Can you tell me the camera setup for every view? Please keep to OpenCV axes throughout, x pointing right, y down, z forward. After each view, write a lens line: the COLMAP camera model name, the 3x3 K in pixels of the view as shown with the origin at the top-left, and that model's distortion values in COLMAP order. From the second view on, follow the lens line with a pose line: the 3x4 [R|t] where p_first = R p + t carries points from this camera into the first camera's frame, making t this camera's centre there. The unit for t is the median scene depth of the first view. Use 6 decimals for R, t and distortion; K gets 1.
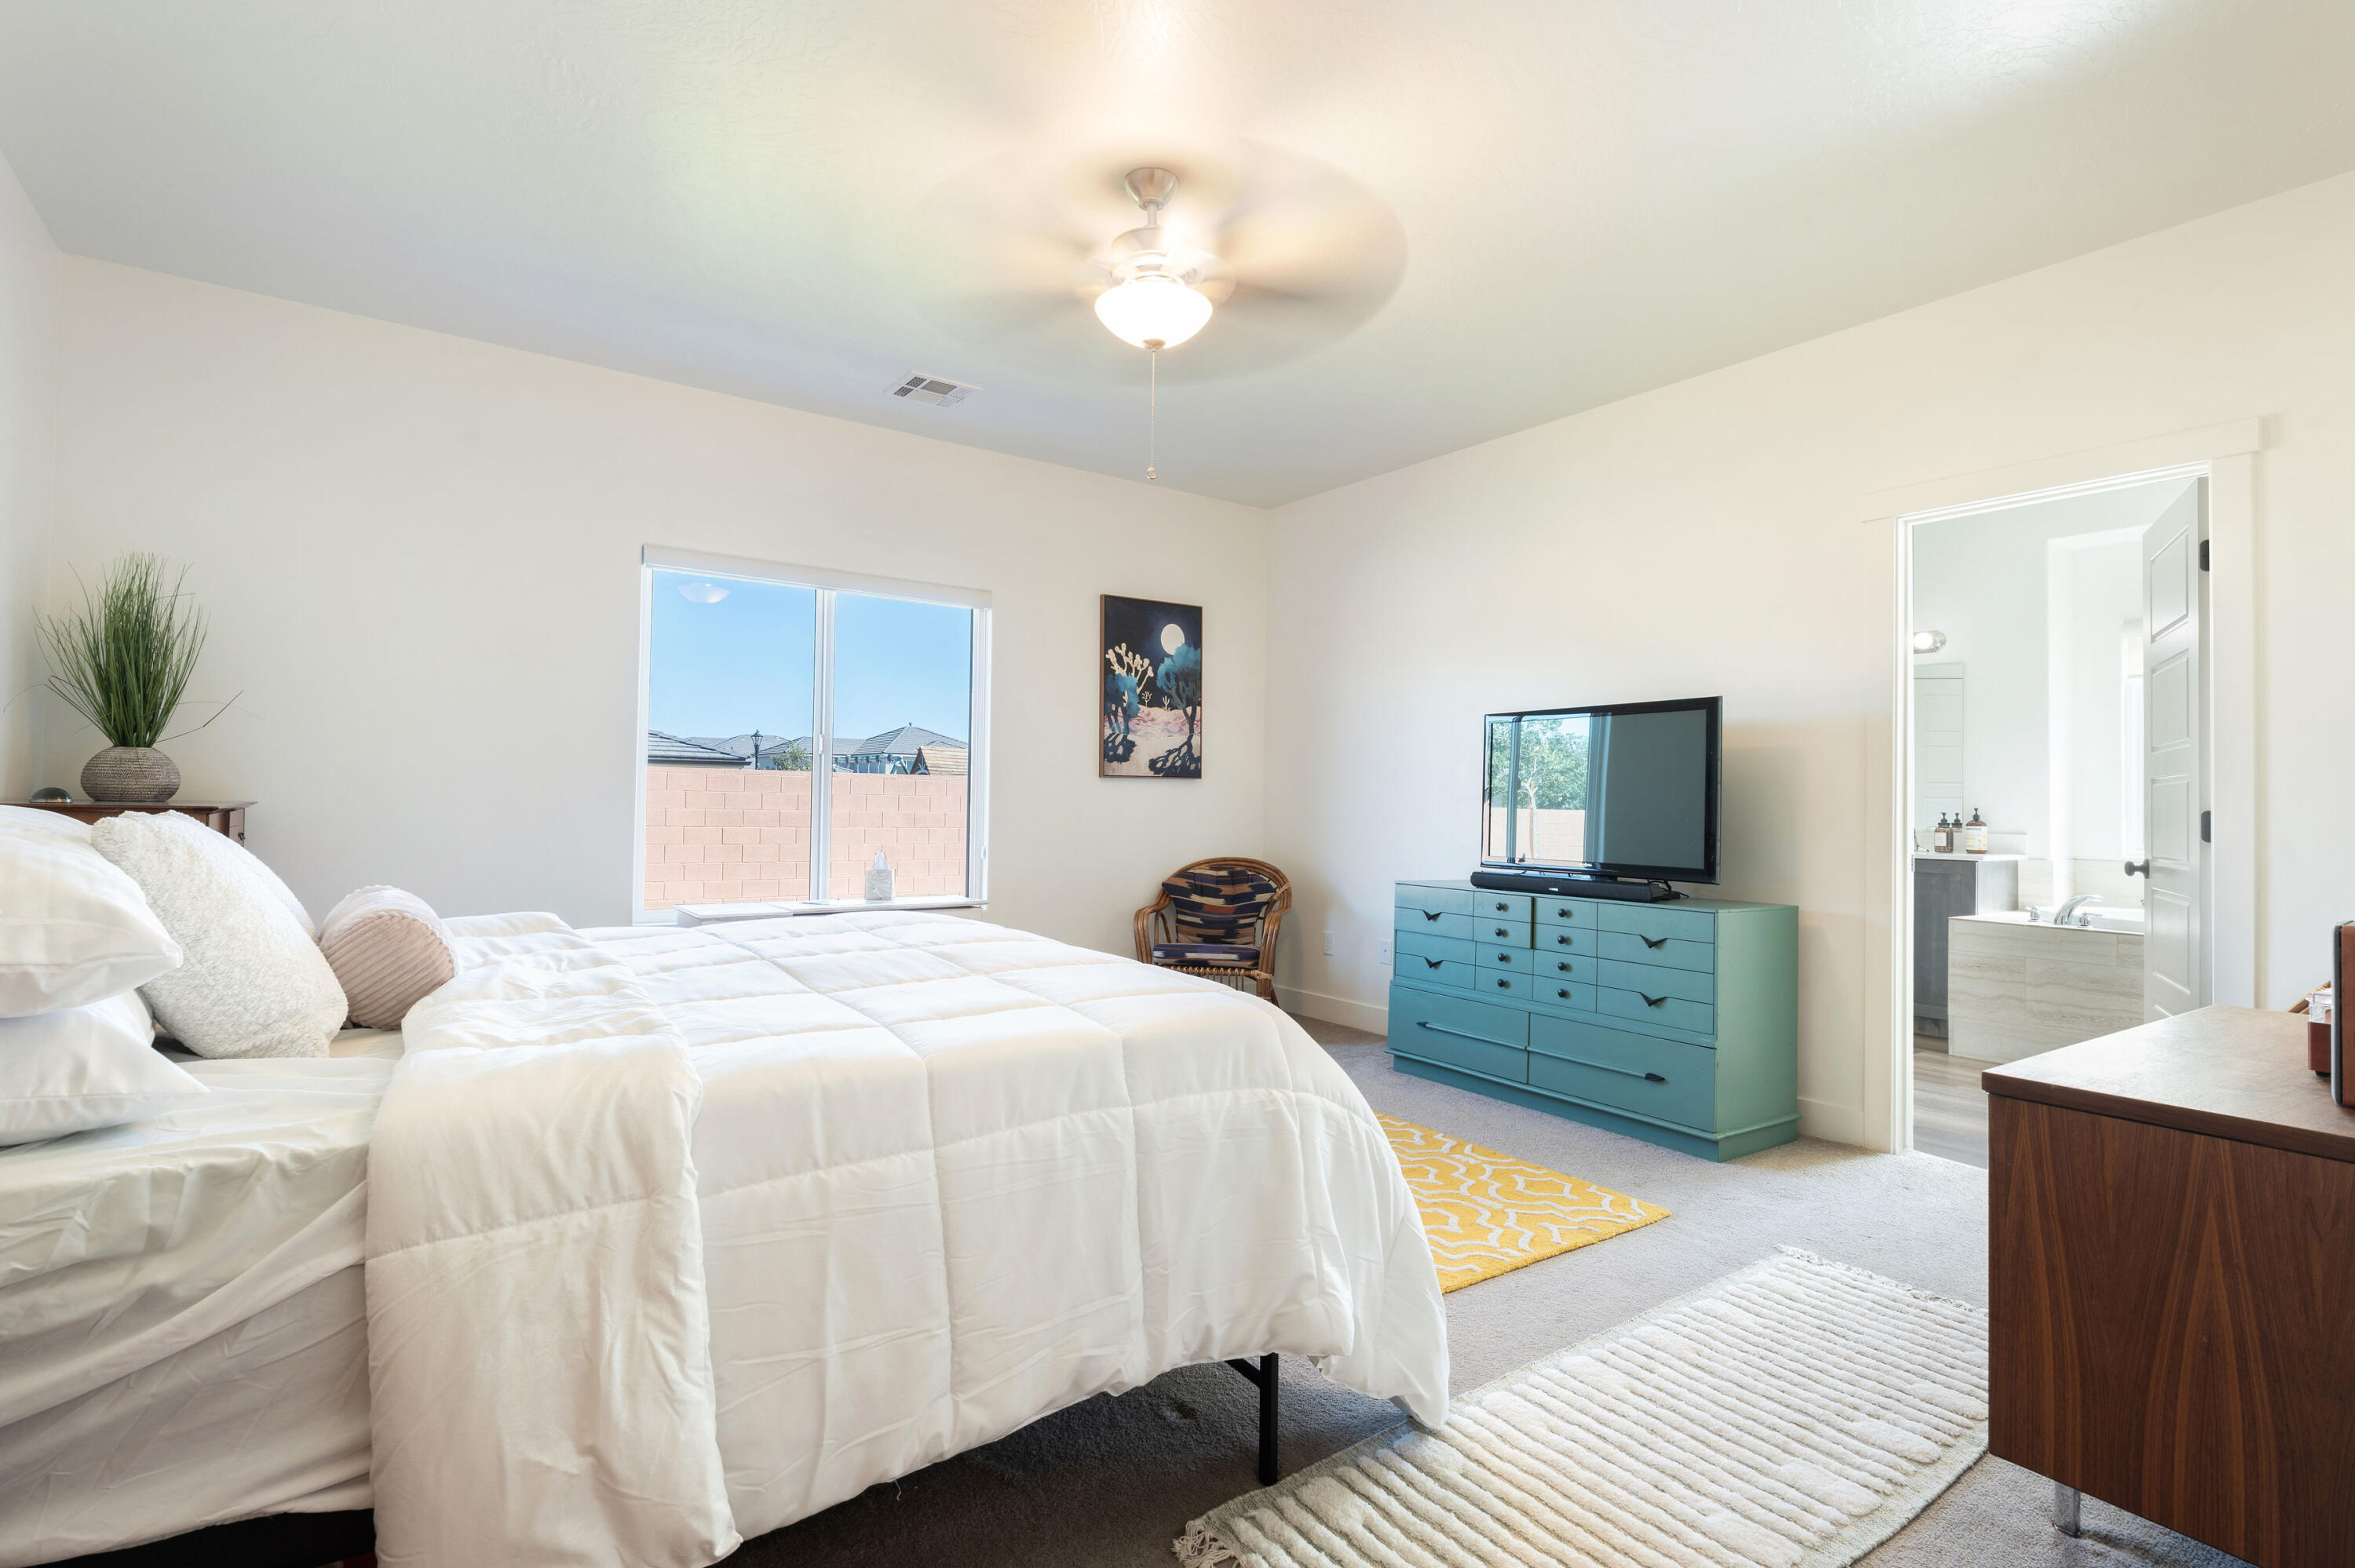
lens RADIAL K [[1088.6, 0, 1177.5], [0, 1088.6, 784.0], [0, 0, 1]] dist [-0.021060, -0.000137]
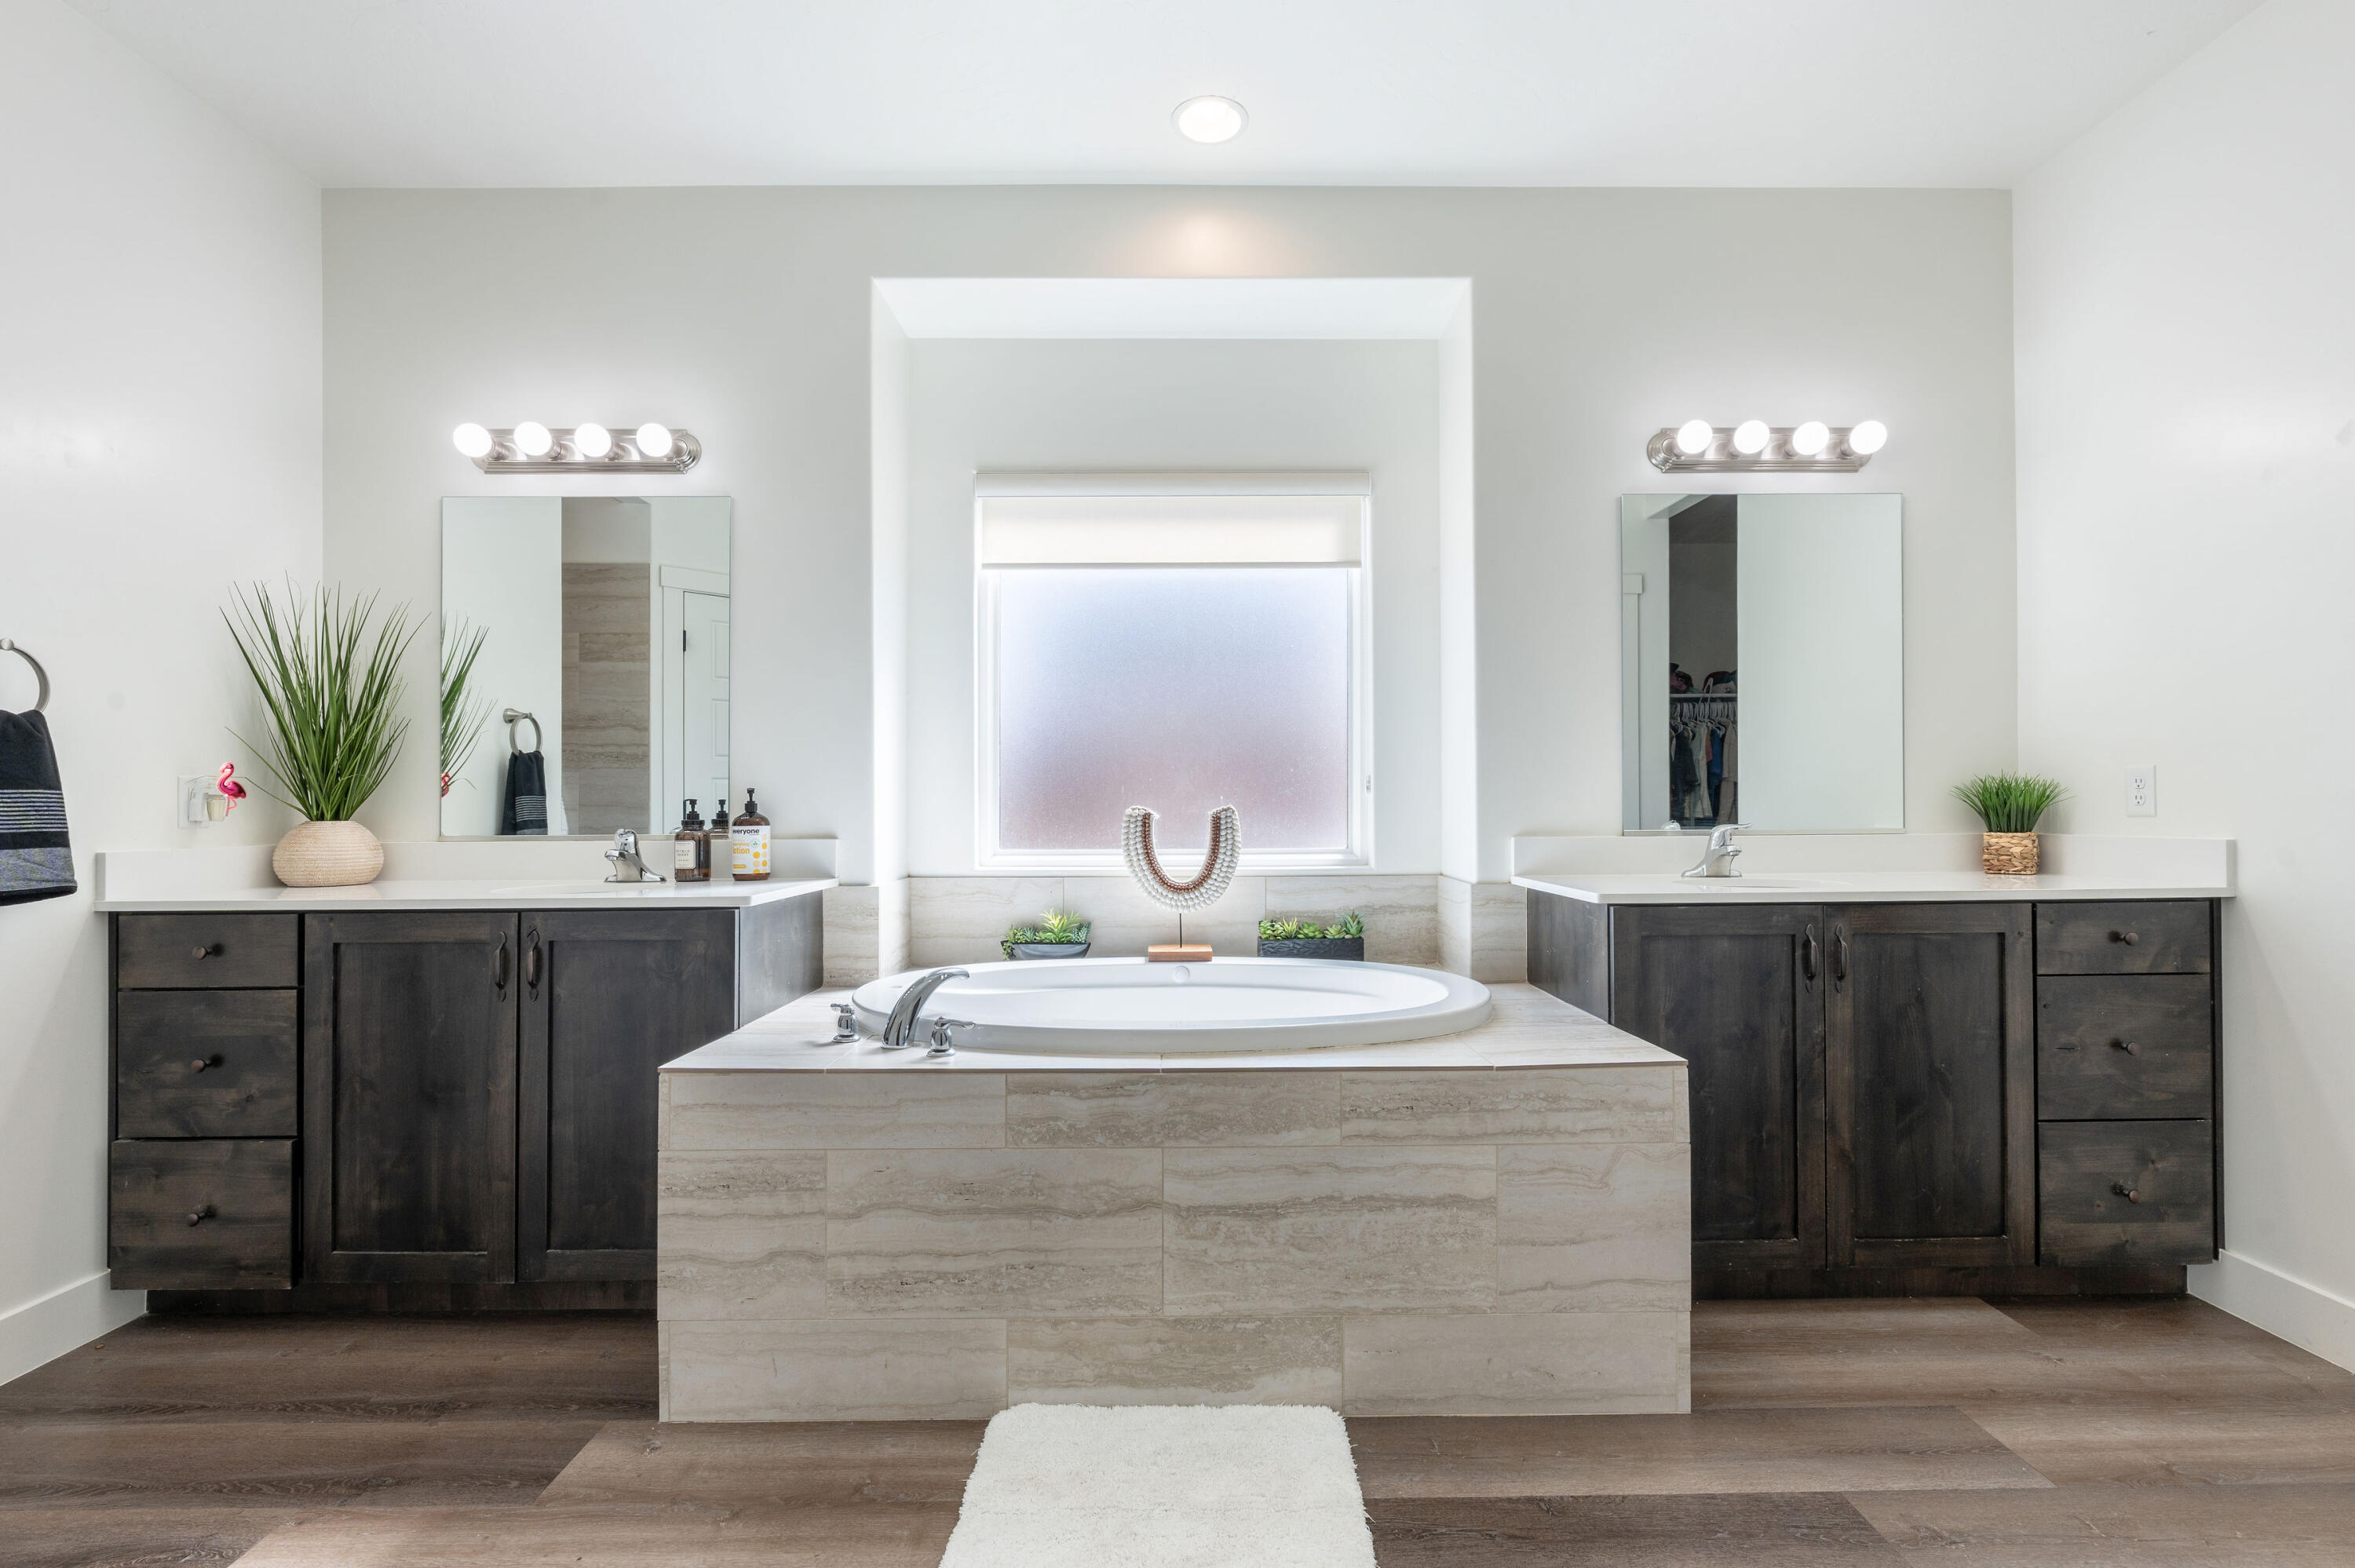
lens RADIAL K [[1048.7, 0, 1179.0], [0, 1048.7, 782.0], [0, 0, 1]] dist [-0.000312, -0.000372]
pose [[0.570437, -0.002332, 0.821338, 0.510805], [-0.000091, 0.999996, 0.002903, 0.019834], [-0.821341, -0.001731, 0.570434, 0.627841]]
